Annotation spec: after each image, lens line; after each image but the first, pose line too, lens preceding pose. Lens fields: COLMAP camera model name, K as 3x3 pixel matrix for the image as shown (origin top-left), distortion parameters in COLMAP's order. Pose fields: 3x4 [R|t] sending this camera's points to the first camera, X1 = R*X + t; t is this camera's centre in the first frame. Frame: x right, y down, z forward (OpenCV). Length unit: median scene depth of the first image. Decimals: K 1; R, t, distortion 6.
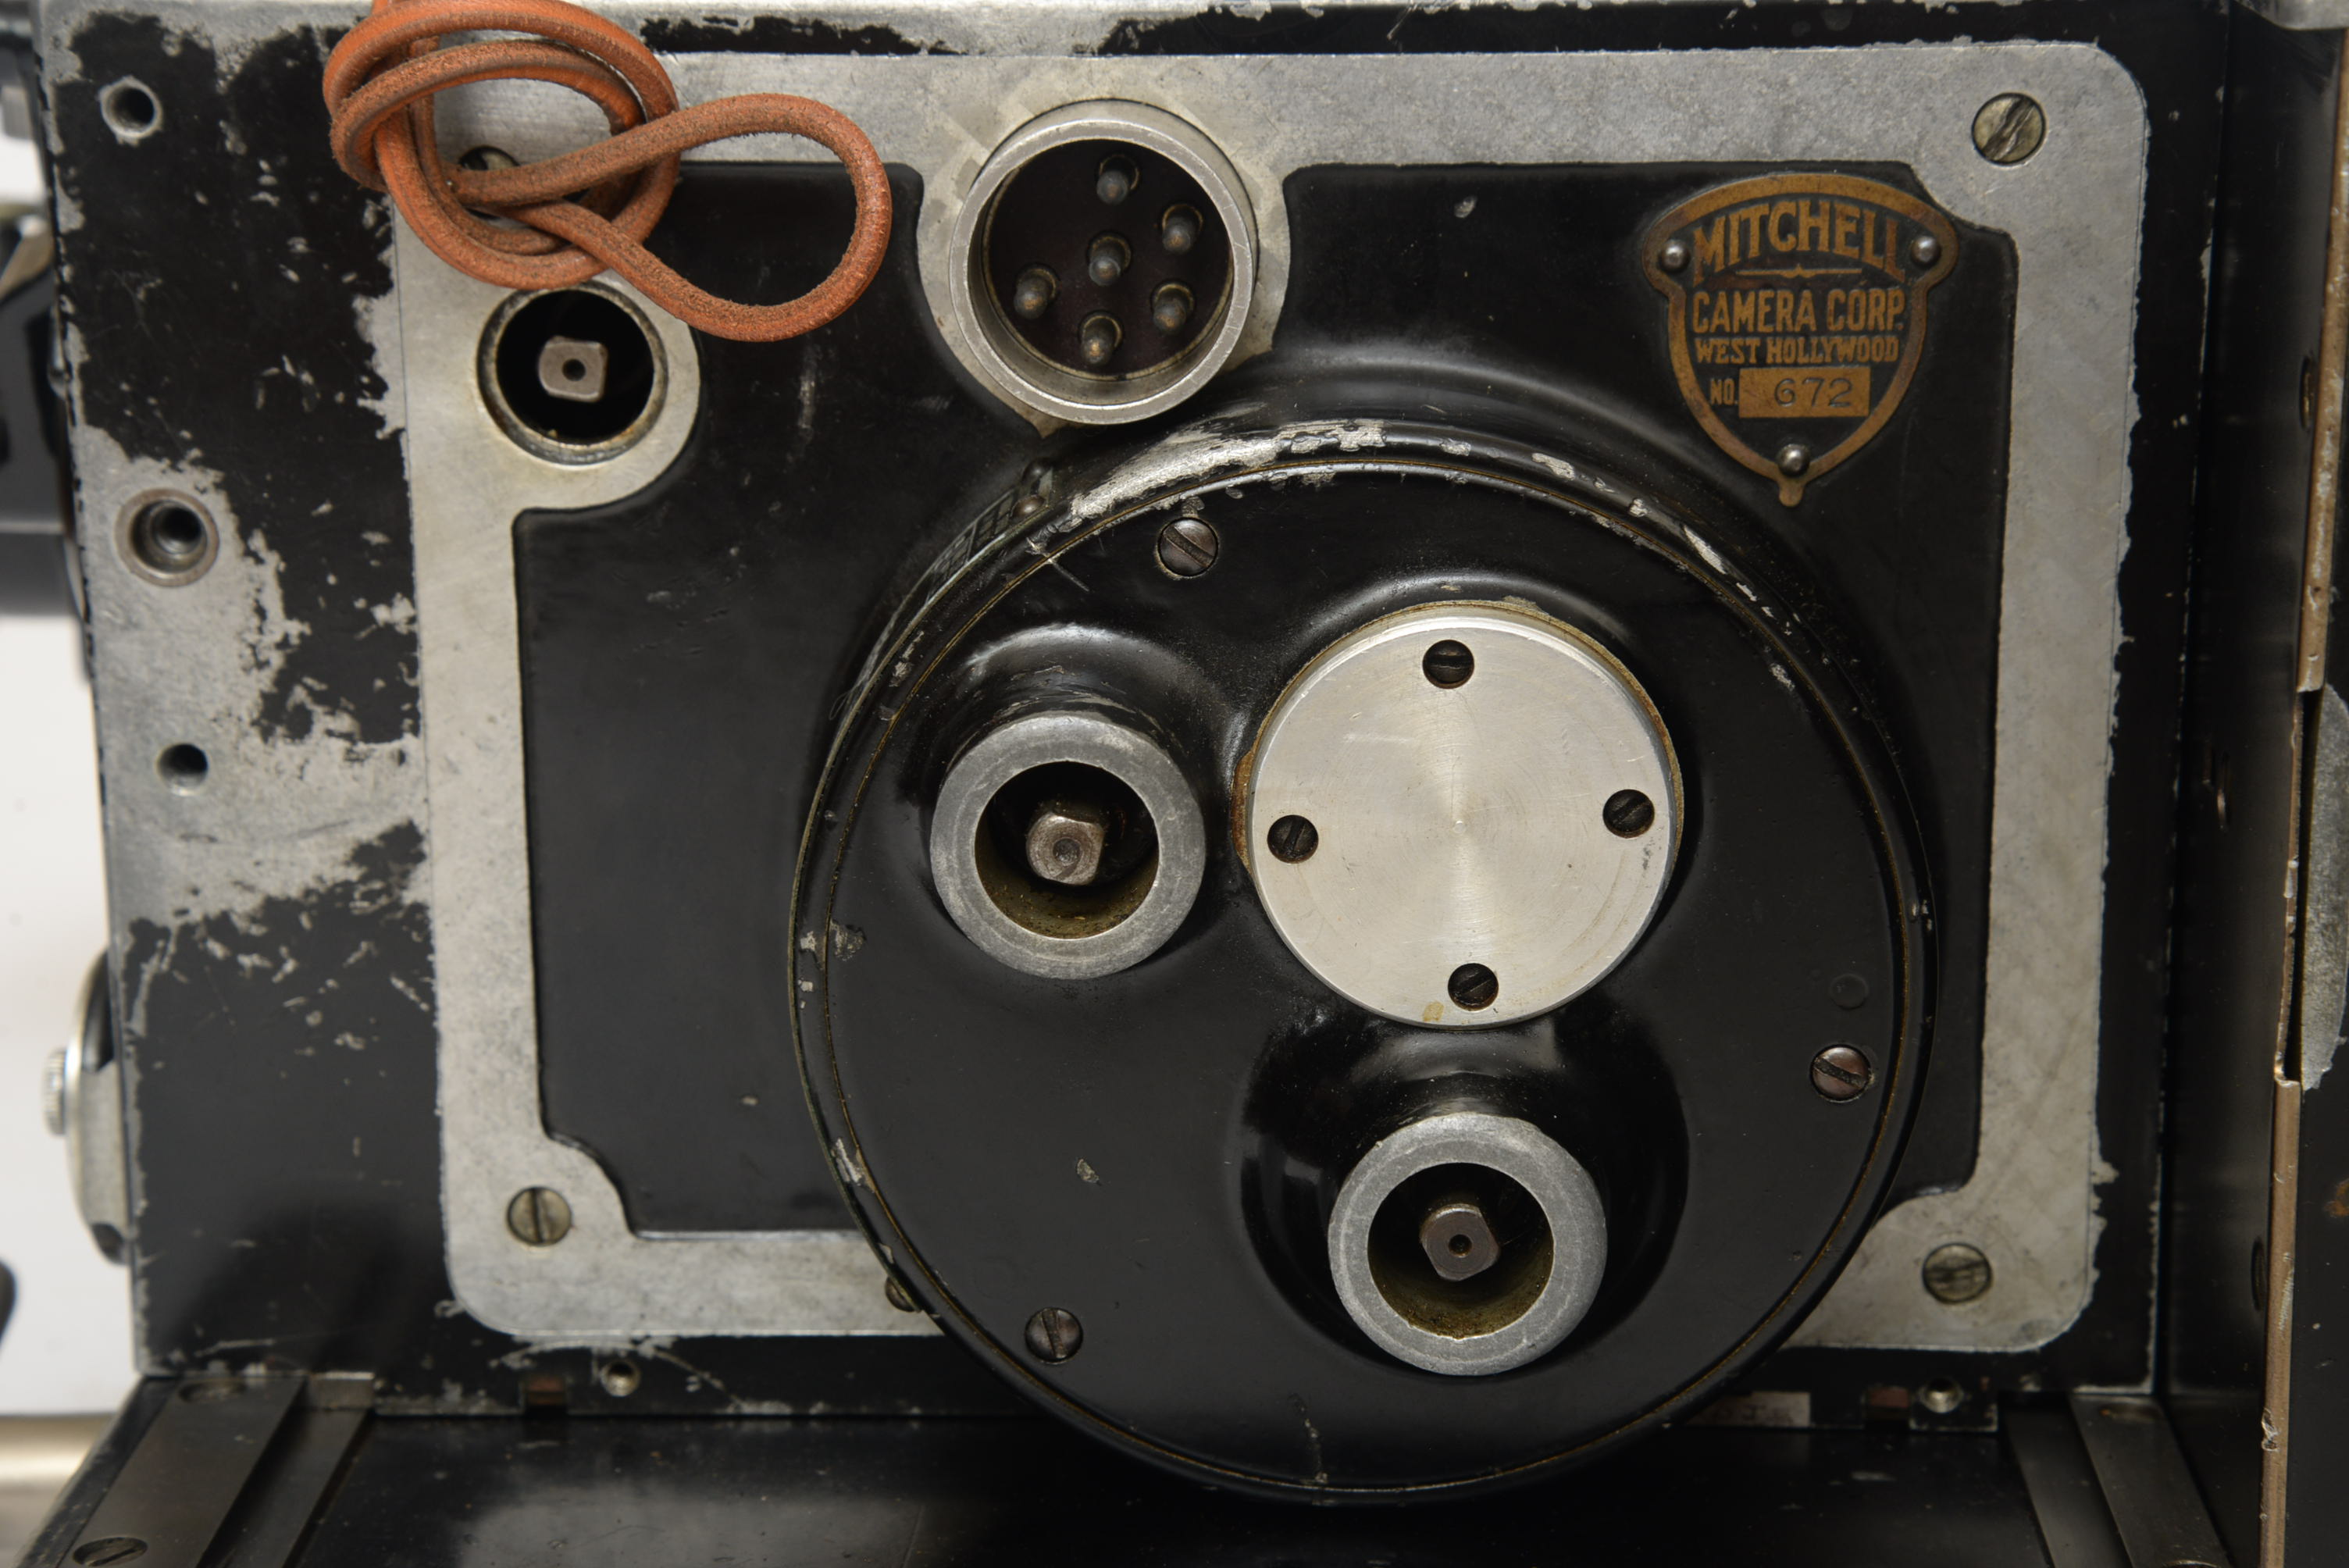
lens RADIAL K [[4763.6, 0, 1172.7], [0, 4763.6, 810.9], [0, 0, 1]] dist [0.372461, 0.257628]
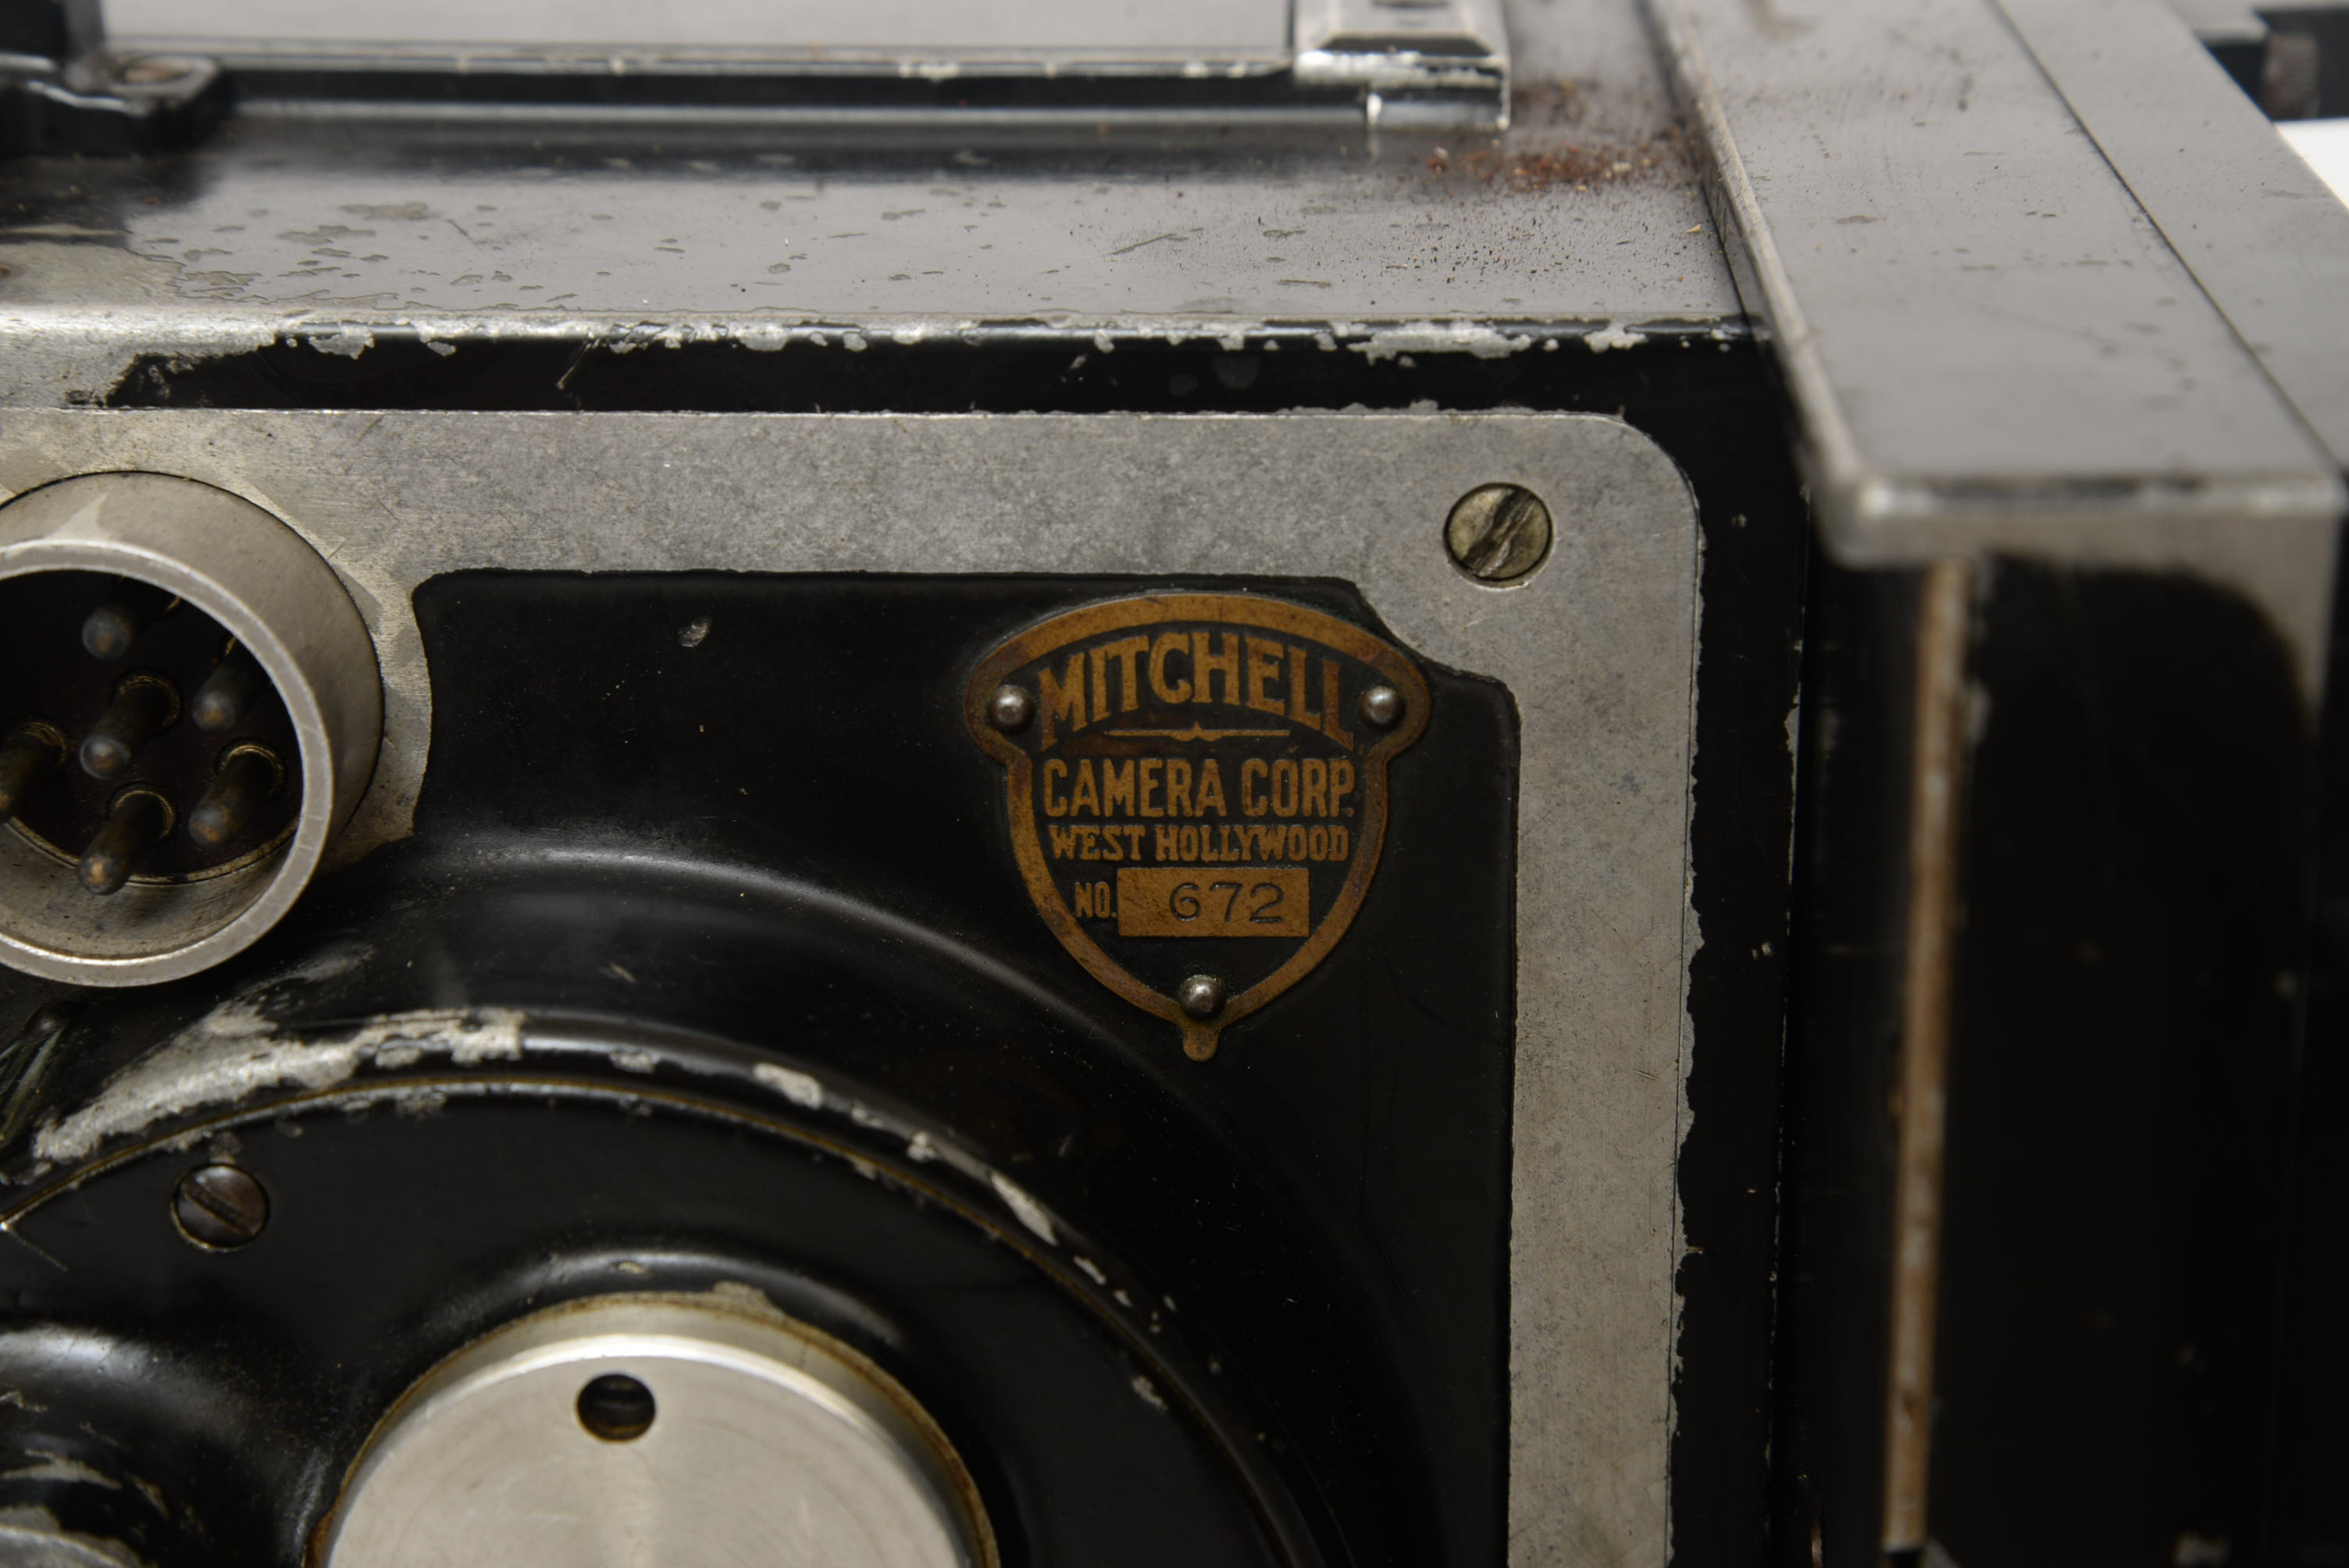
lens RADIAL K [[4639.9, 0, 1159.3], [0, 4639.9, 879.0], [0, 0, 1]] dist [0.247877, 0.112548]
pose [[0.999885, -0.004083, 0.014616, 0.116132], [0.002881, 0.996685, 0.081304, -0.144958], [-0.014899, -0.081252, 0.996582, 0.362403]]
